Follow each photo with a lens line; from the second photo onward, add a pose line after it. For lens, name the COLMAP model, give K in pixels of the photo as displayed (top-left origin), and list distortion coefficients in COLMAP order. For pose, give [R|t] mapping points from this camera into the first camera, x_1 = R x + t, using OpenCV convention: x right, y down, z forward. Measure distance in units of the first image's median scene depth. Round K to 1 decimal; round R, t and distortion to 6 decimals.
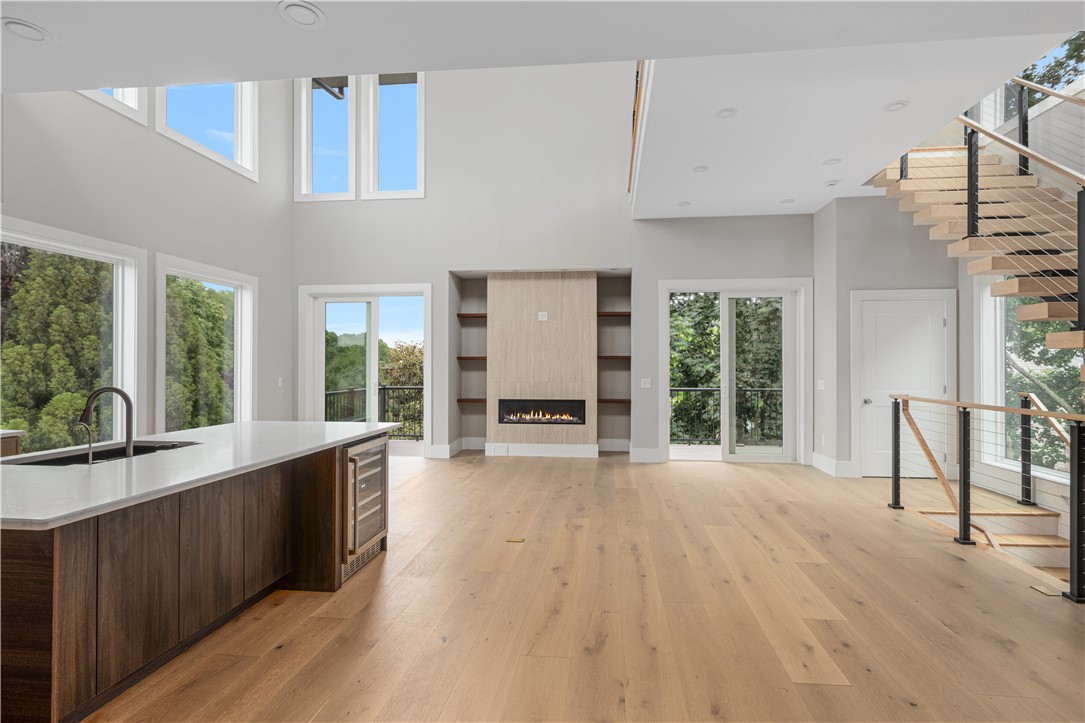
lens RADIAL K [[527.1, 0, 552.6], [0, 527.1, 361.9], [0, 0, 1]] dist [0.008372, -0.004860]
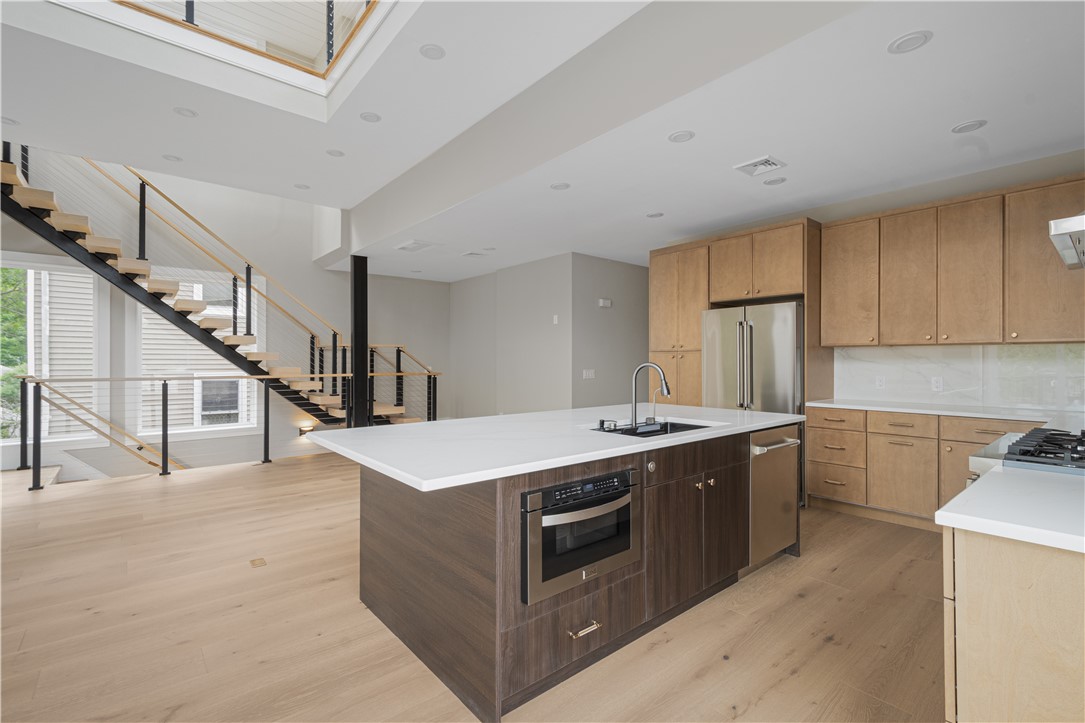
lens RADIAL K [[490.6, 0, 557.3], [0, 490.6, 360.5], [0, 0, 1]] dist [0.010634, -0.001393]
pose [[-0.733629, -0.001531, 0.679549, -0.654122], [-0.005062, 0.999982, -0.003212, 0.021344], [-0.679532, -0.005796, -0.733623, 0.887833]]
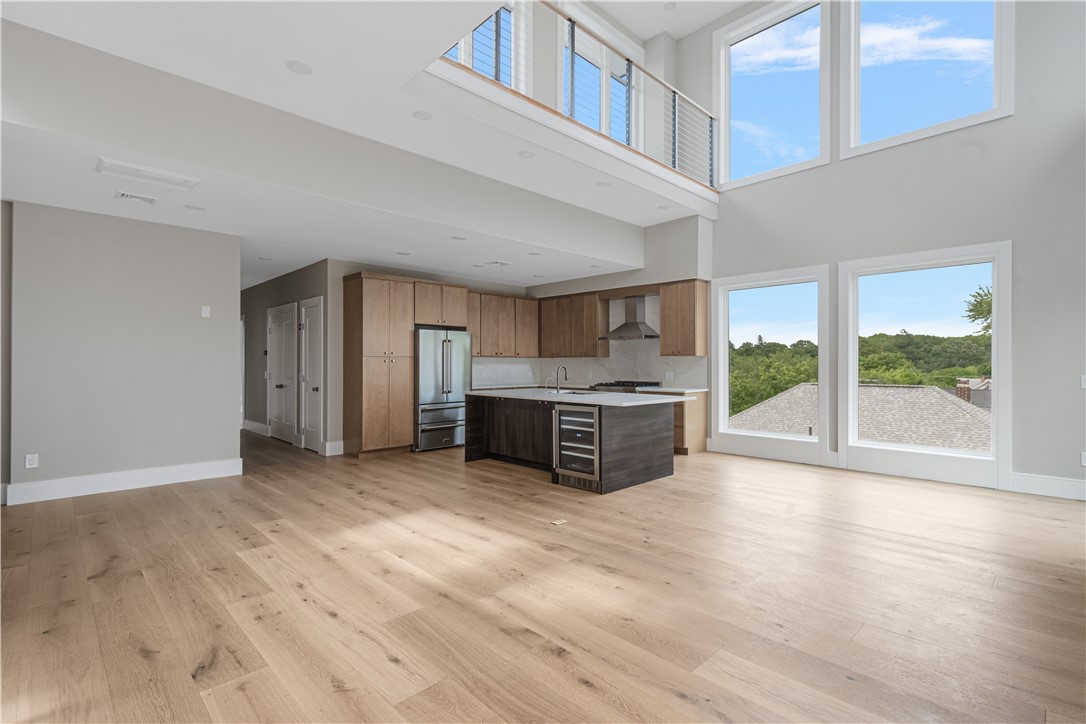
lens RADIAL K [[509.2, 0, 559.9], [0, 509.2, 363.7], [0, 0, 1]] dist [0.010281, -0.000124]
pose [[-0.625396, -0.003623, -0.780299, 0.504963], [0.000714, 0.999986, -0.005215, 0.023396], [0.780307, -0.003818, -0.625385, 1.160549]]
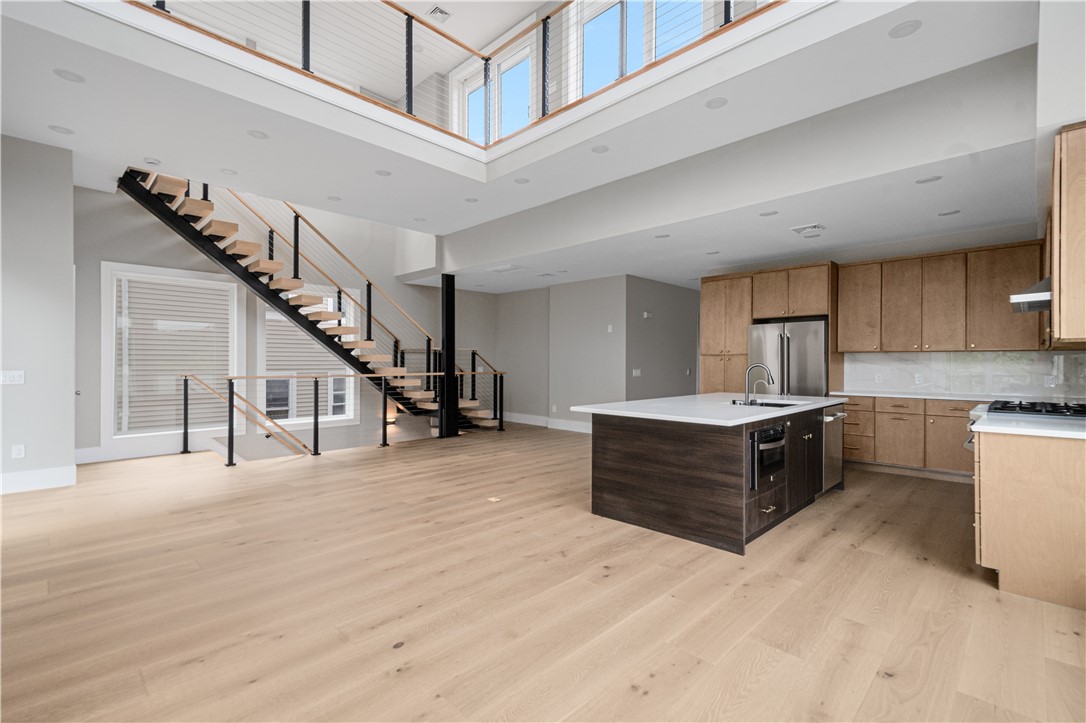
lens RADIAL K [[489.8, 0, 555.6], [0, 489.8, 362.3], [0, 0, 1]] dist [0.029864, -0.003742]
pose [[-0.791226, -0.003889, 0.611511, -0.606462], [-0.006214, 0.999979, -0.001680, 0.022548], [-0.611492, -0.005129, -0.791234, 1.275400]]
